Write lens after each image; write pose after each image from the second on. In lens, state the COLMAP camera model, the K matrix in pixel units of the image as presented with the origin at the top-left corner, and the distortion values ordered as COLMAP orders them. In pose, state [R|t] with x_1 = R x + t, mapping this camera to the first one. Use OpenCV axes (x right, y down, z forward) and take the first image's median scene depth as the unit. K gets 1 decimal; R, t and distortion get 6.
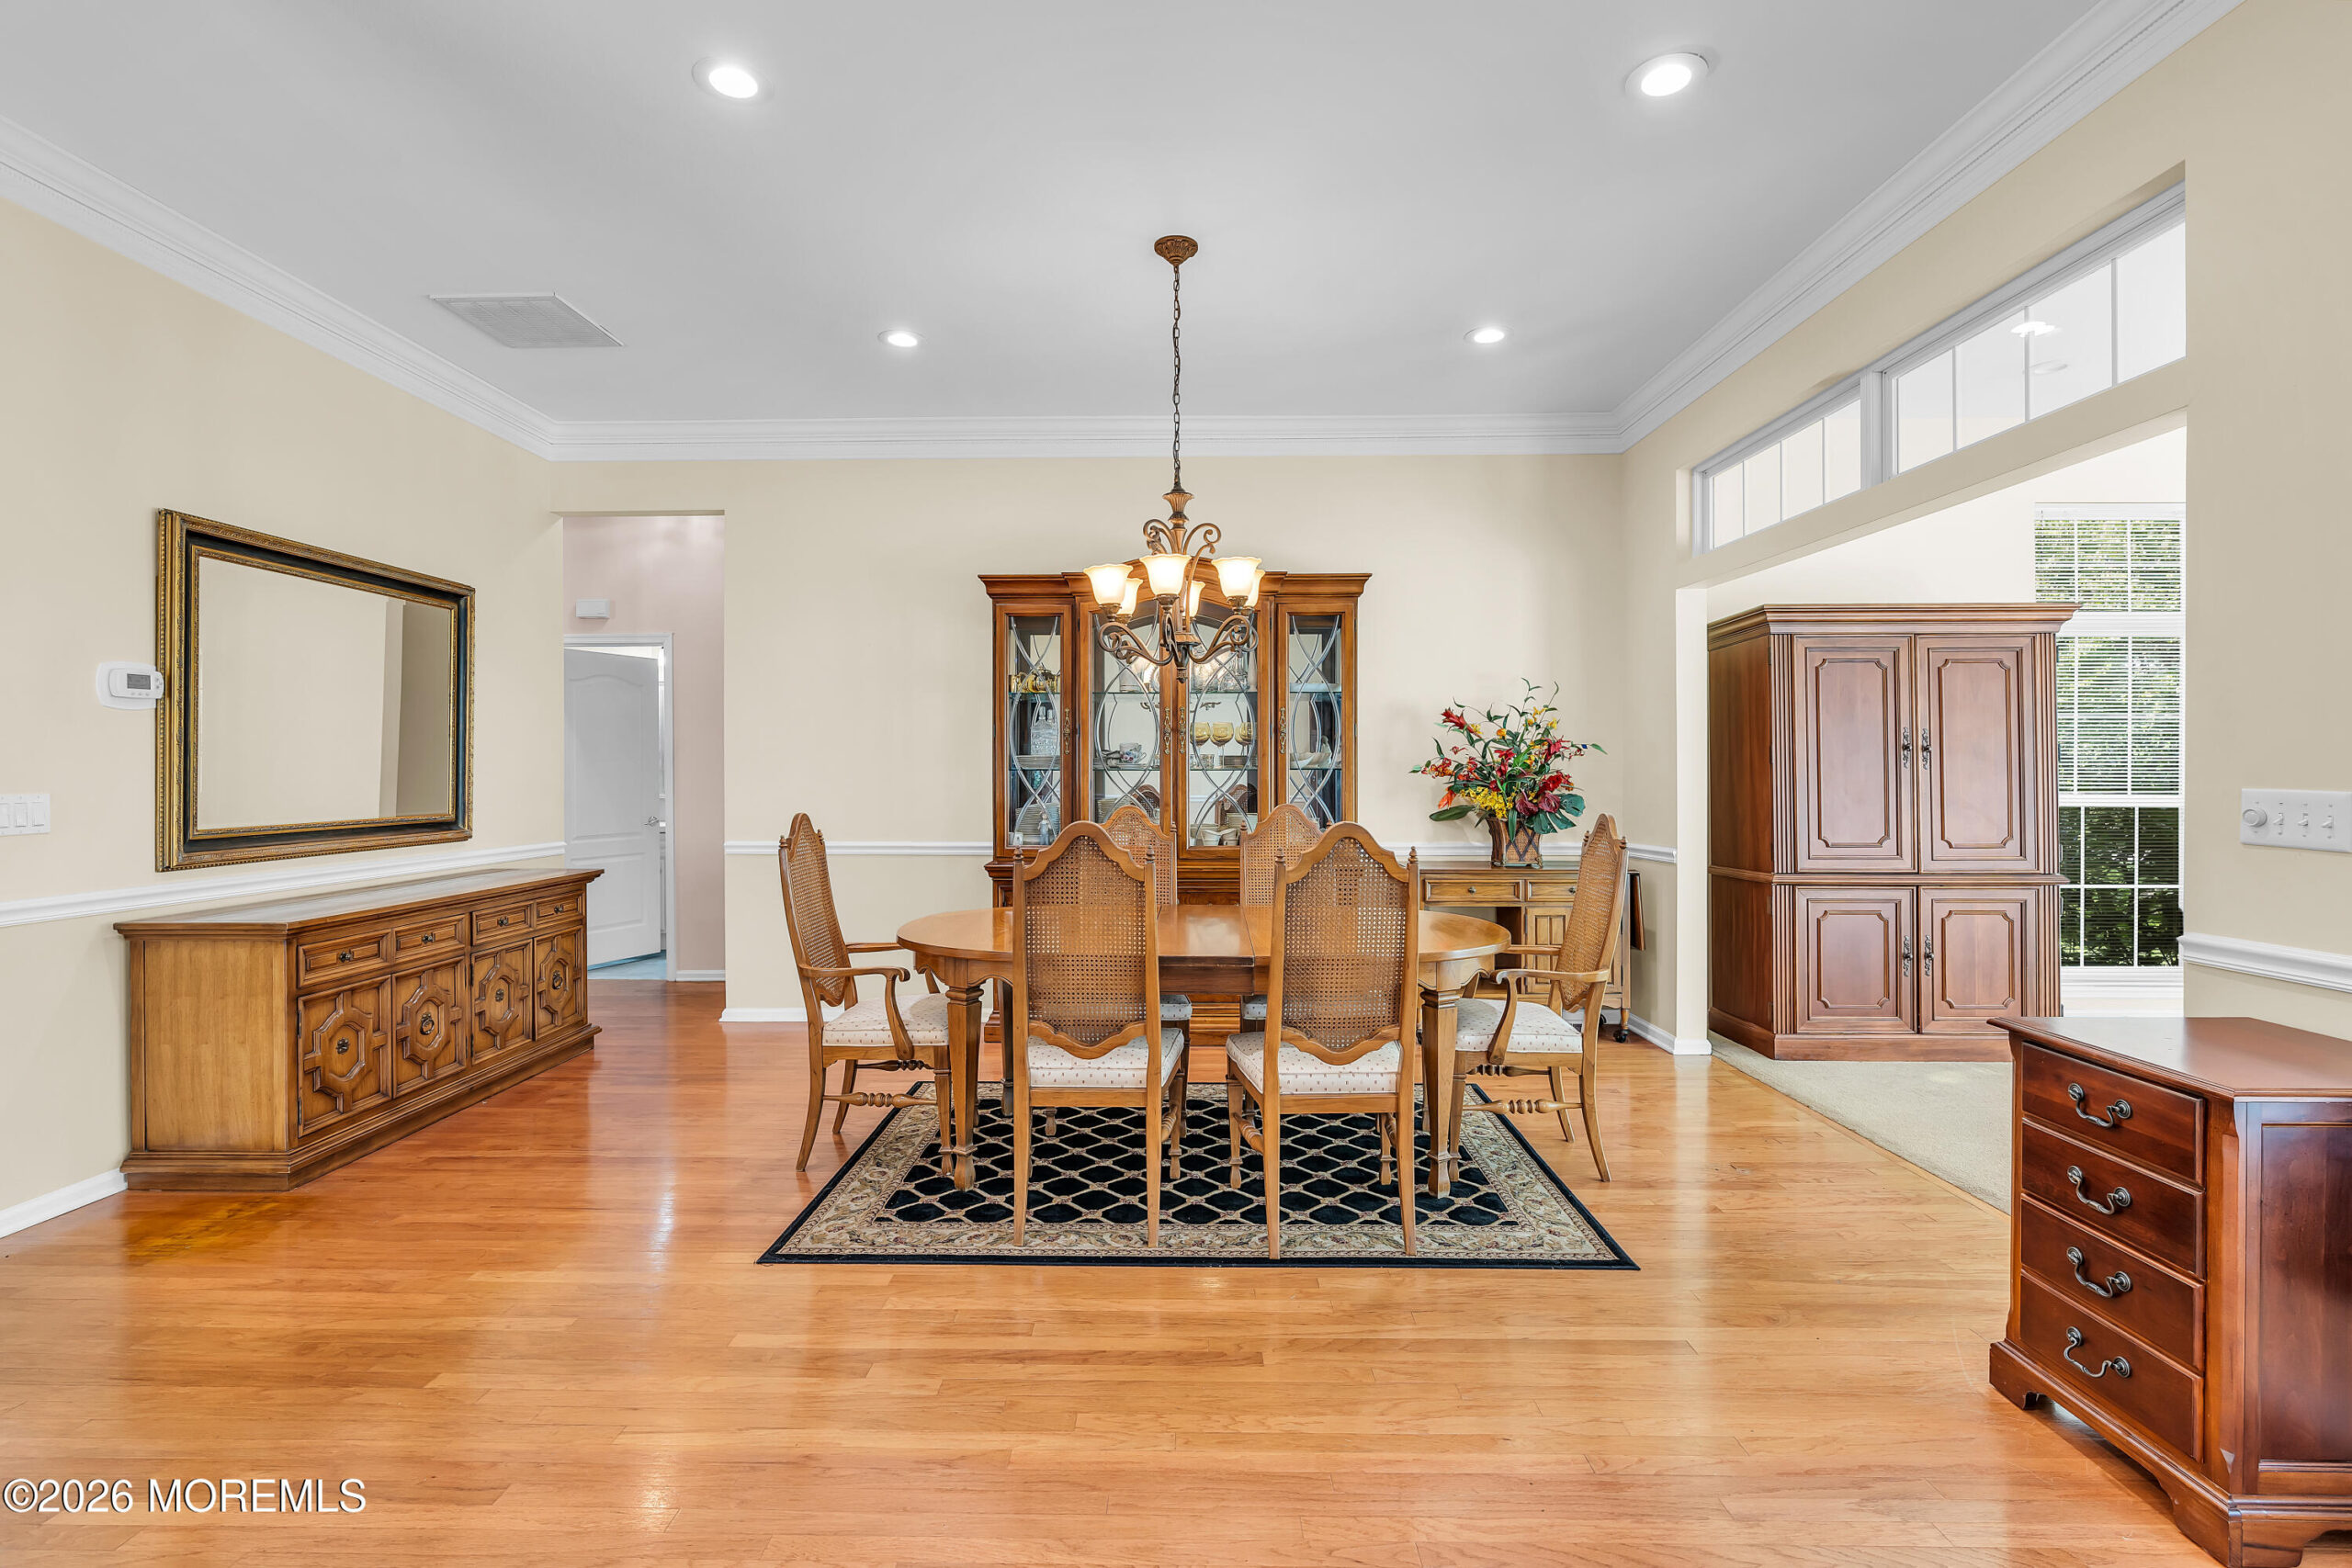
lens RADIAL K [[1074.7, 0, 1171.1], [0, 1074.7, 765.9], [0, 0, 1]] dist [-0.002843, -0.000478]
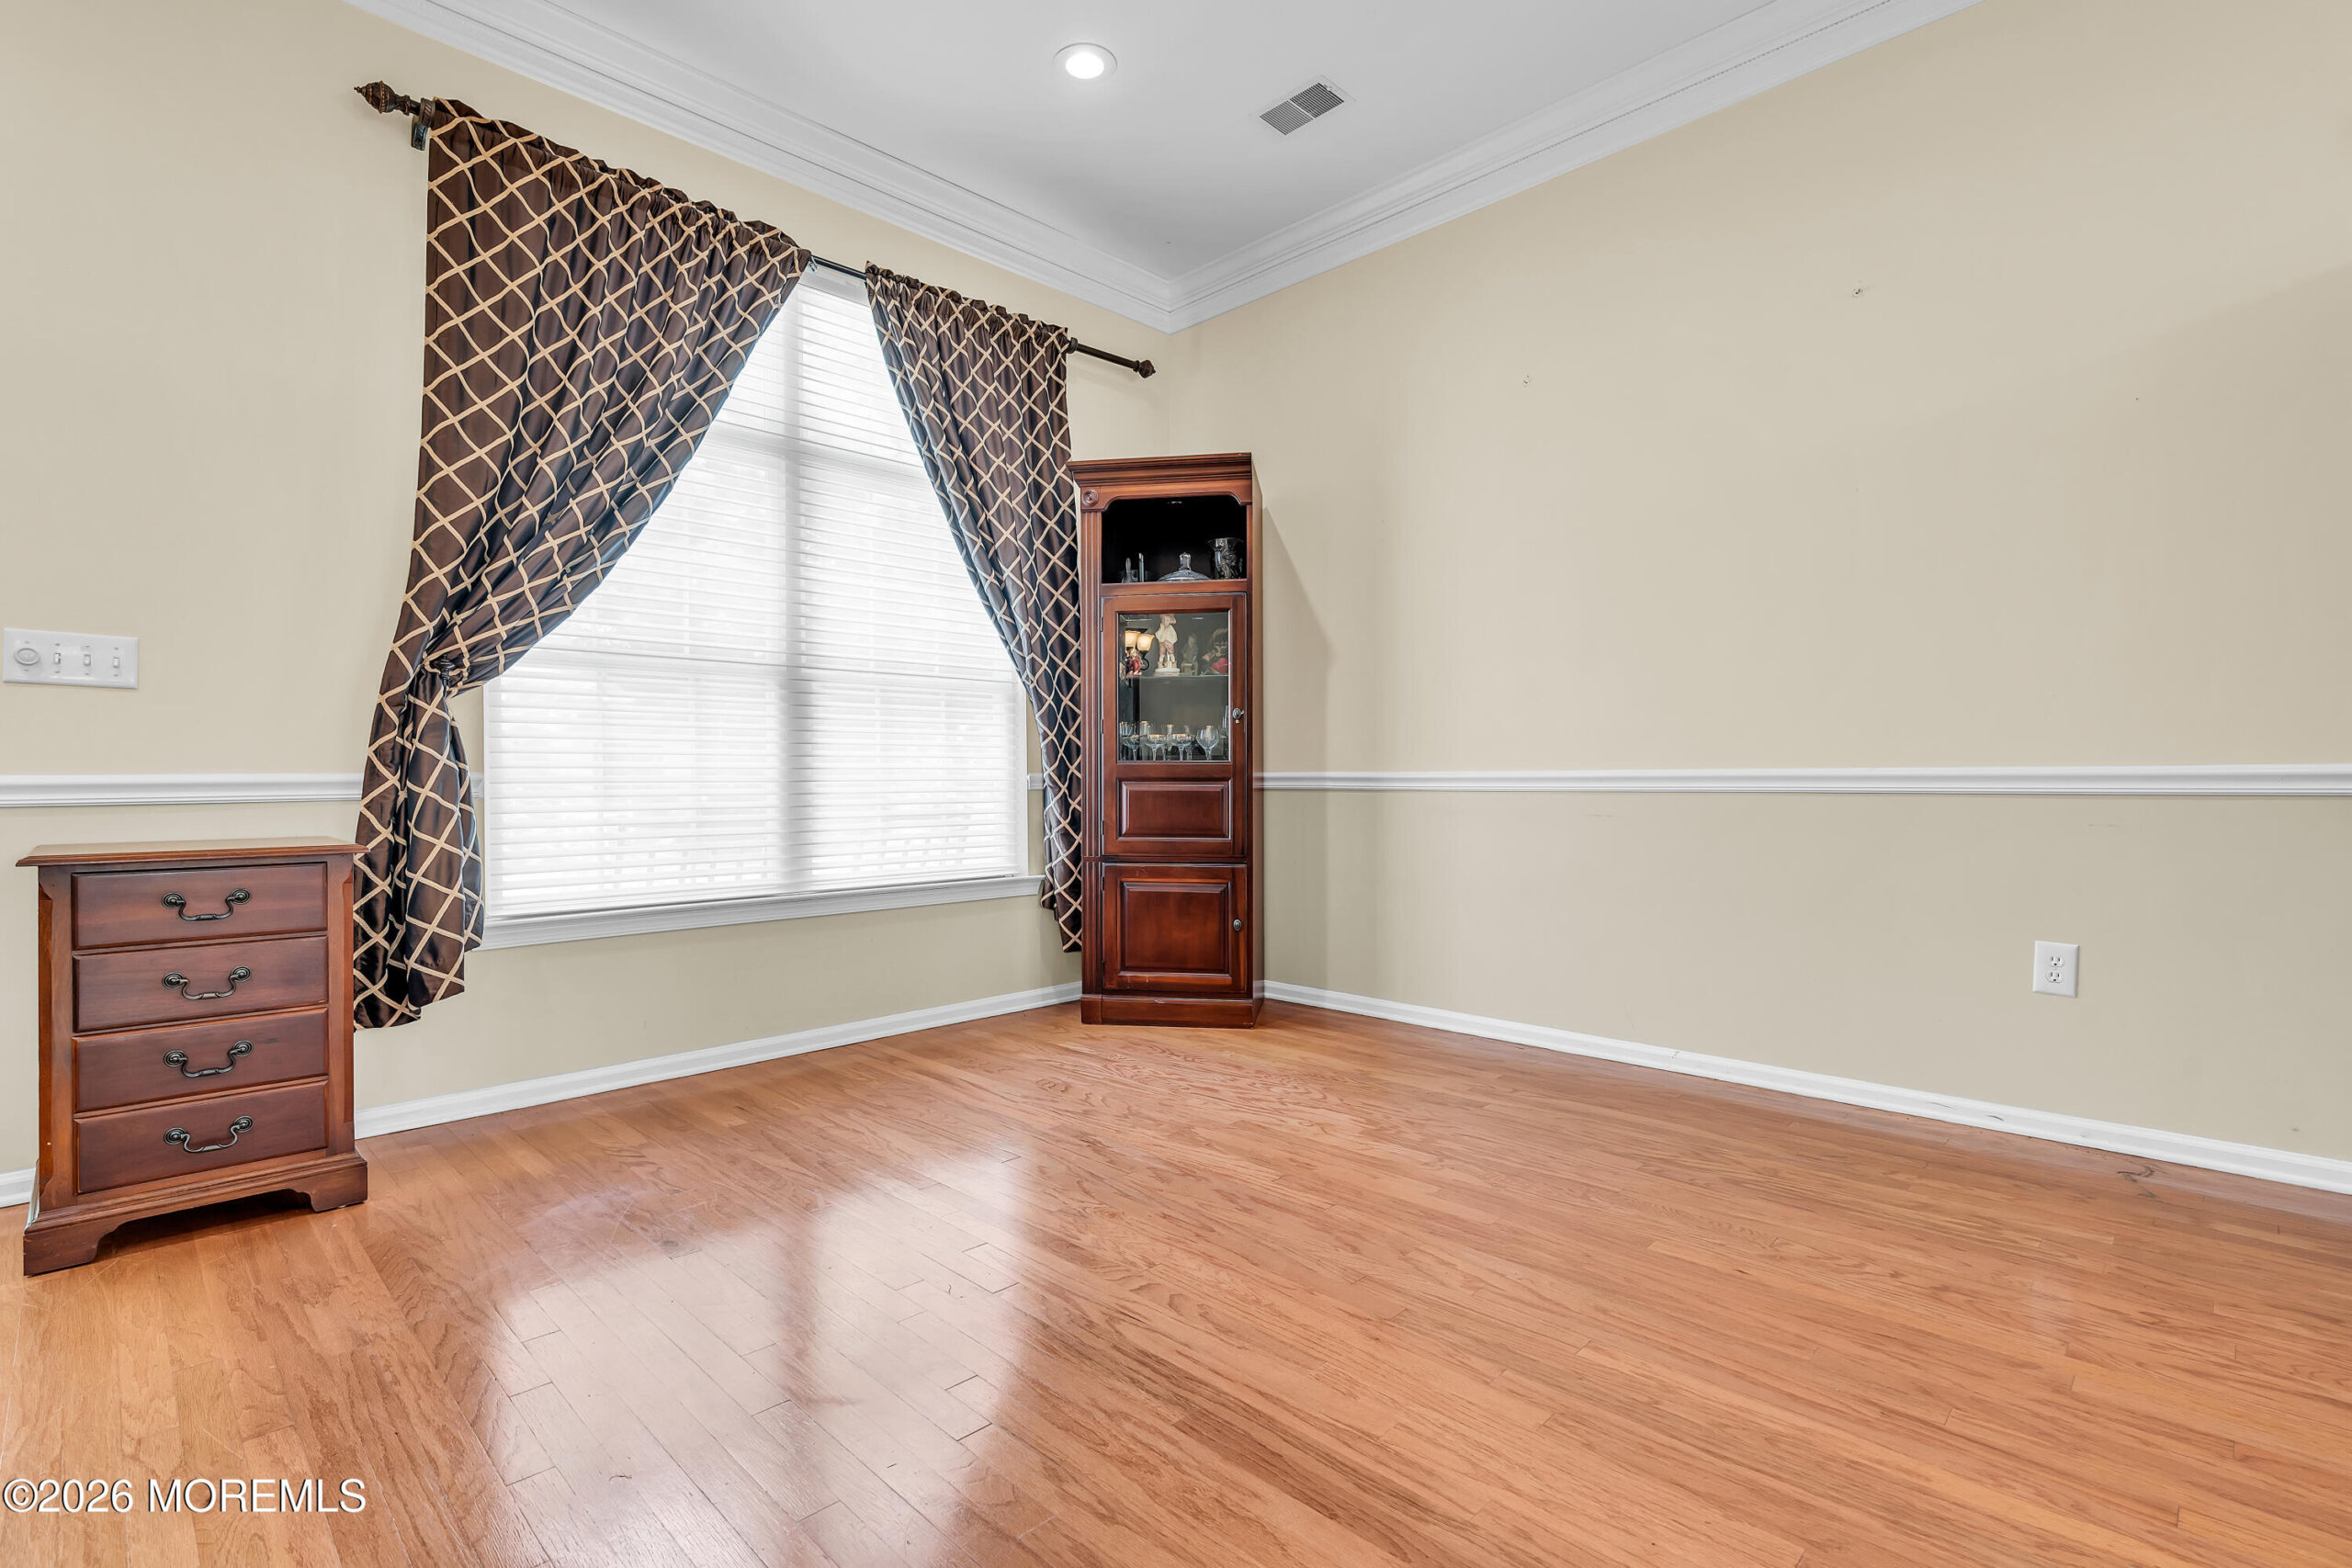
lens RADIAL K [[1087.1, 0, 1170.5], [0, 1087.1, 783.4], [0, 0, 1]] dist [-0.007310, 0.001349]
pose [[-0.721307, 0.006280, 0.692587, -0.302220], [0.007363, 0.999972, -0.001398, 0.104829], [-0.692576, 0.004091, -0.721333, 0.568721]]
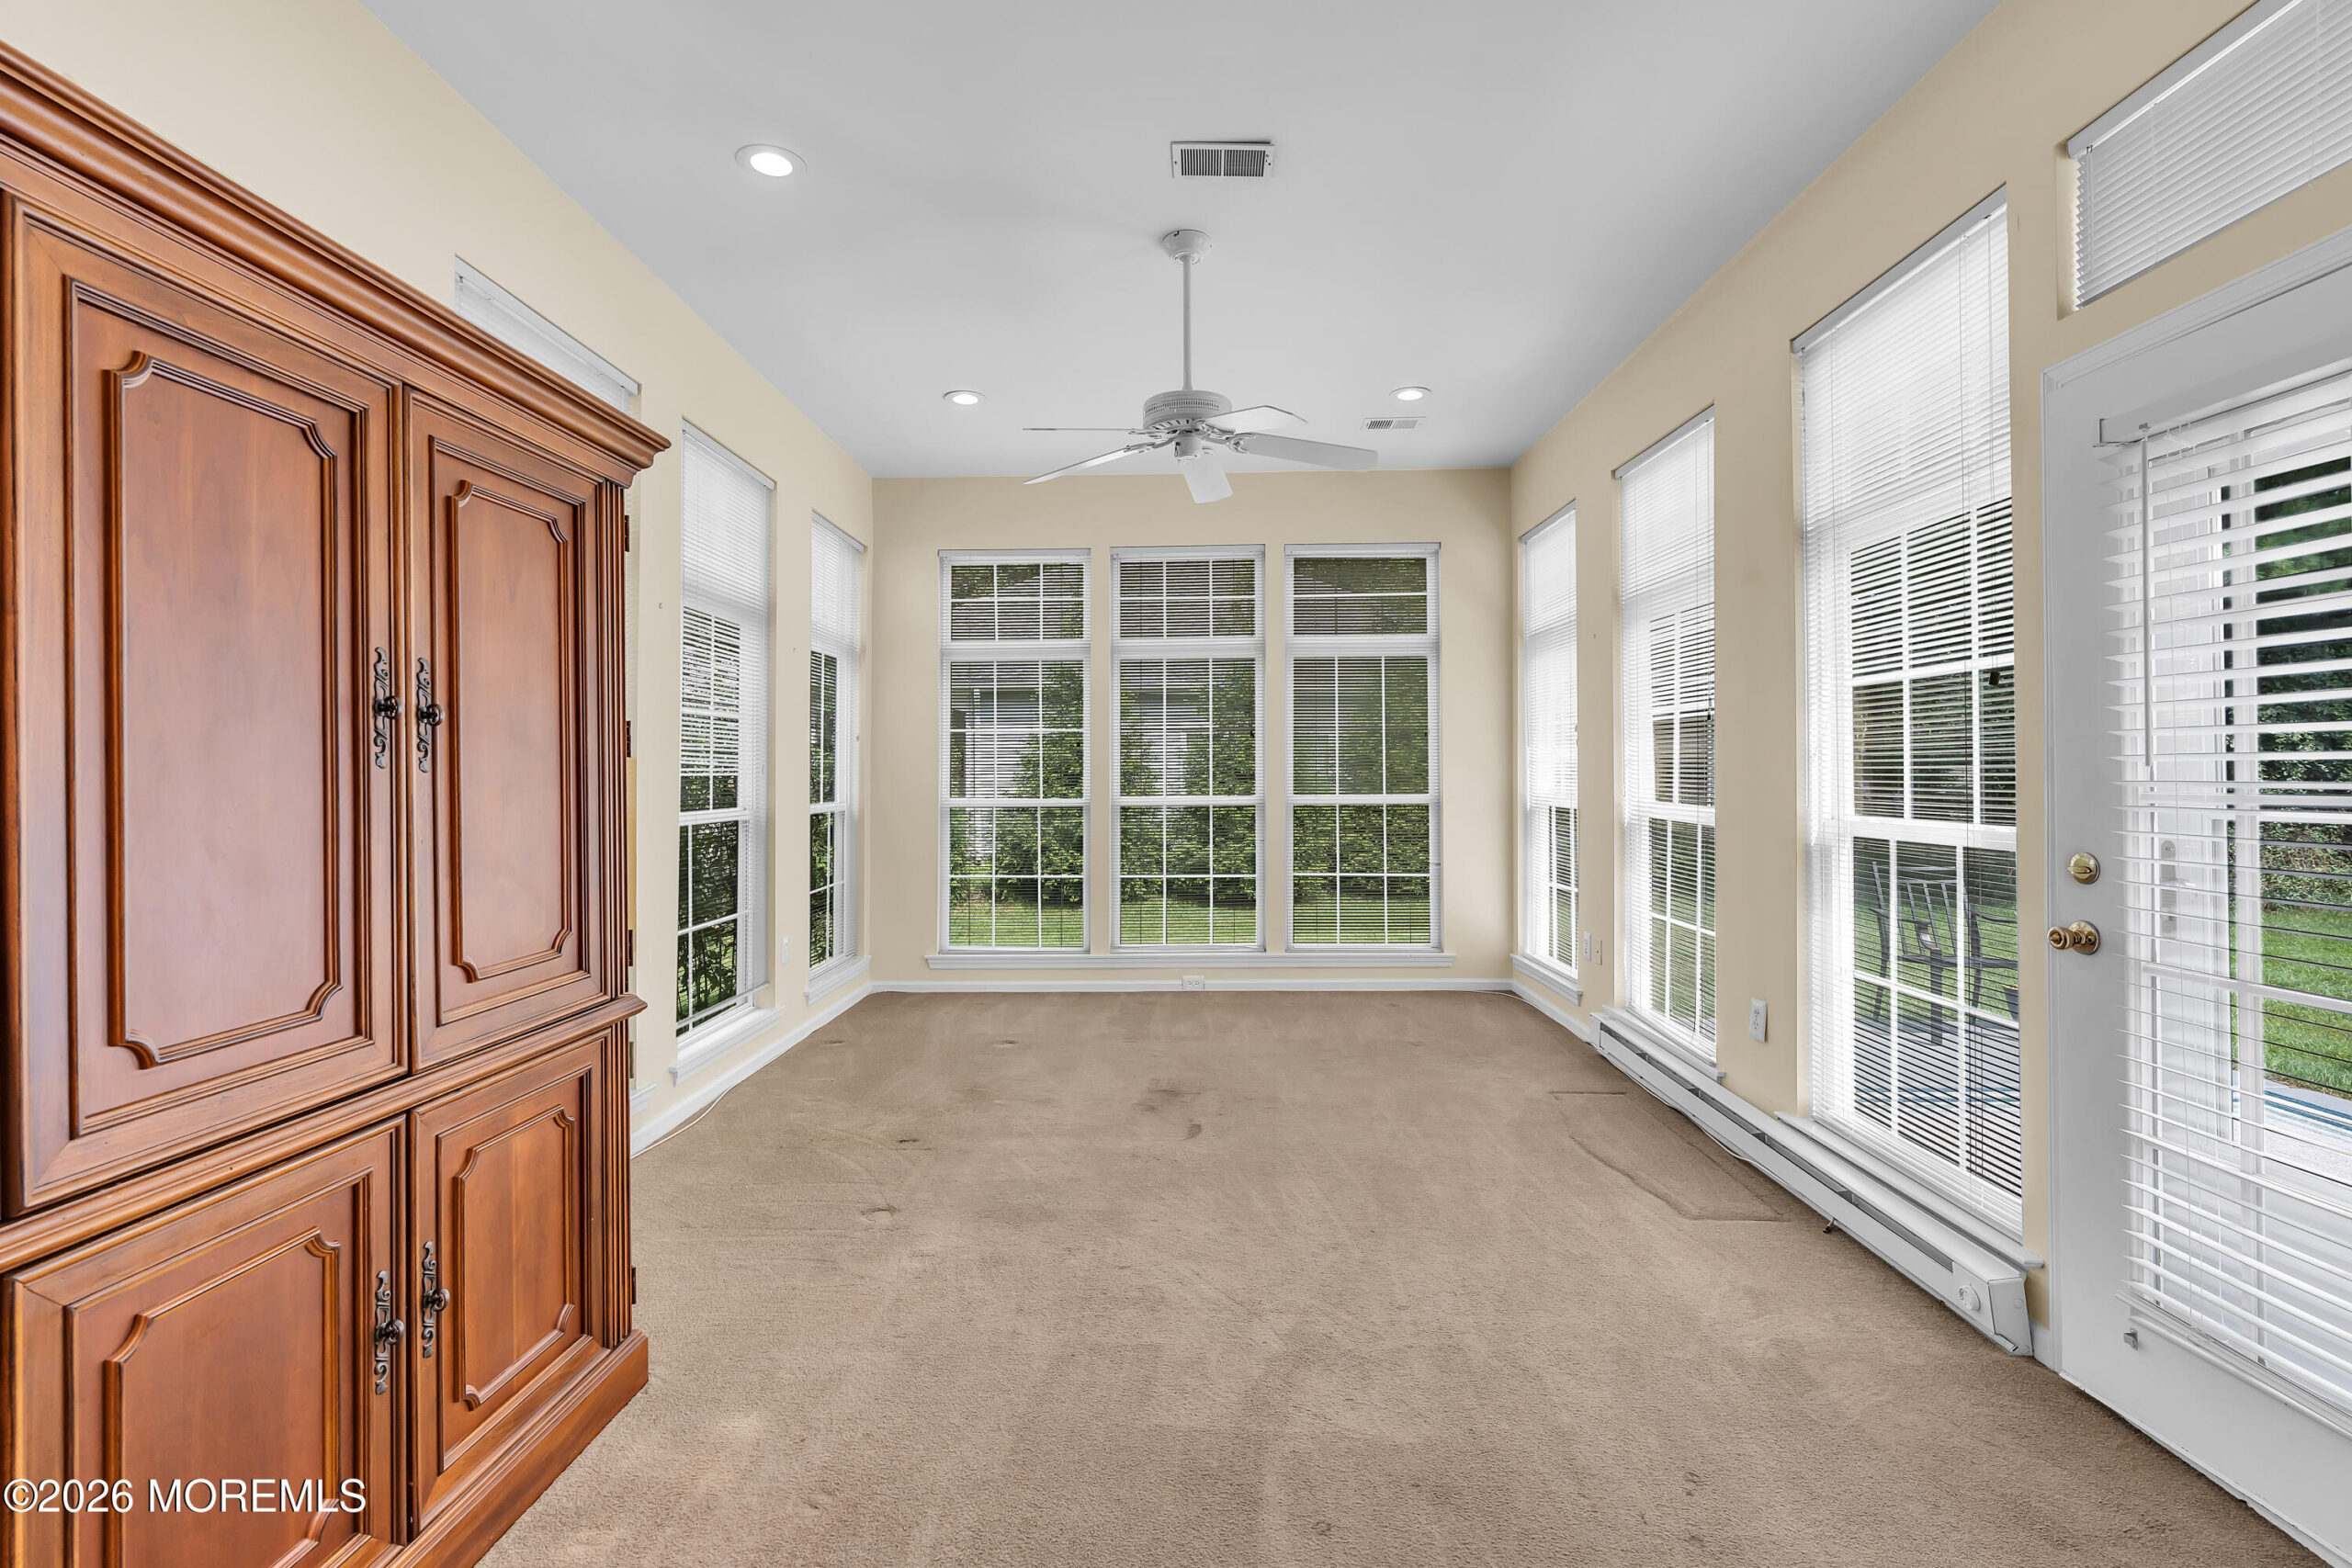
lens RADIAL K [[1065.7, 0, 1169.9], [0, 1065.7, 769.3], [0, 0, 1]] dist [-0.010297, 0.003049]
pose [[0.004831, 0.008490, 0.999952, 0.422251], [-0.000061, 0.999964, -0.008490, 0.005199], [-0.999988, -0.000020, 0.004831, 0.897743]]
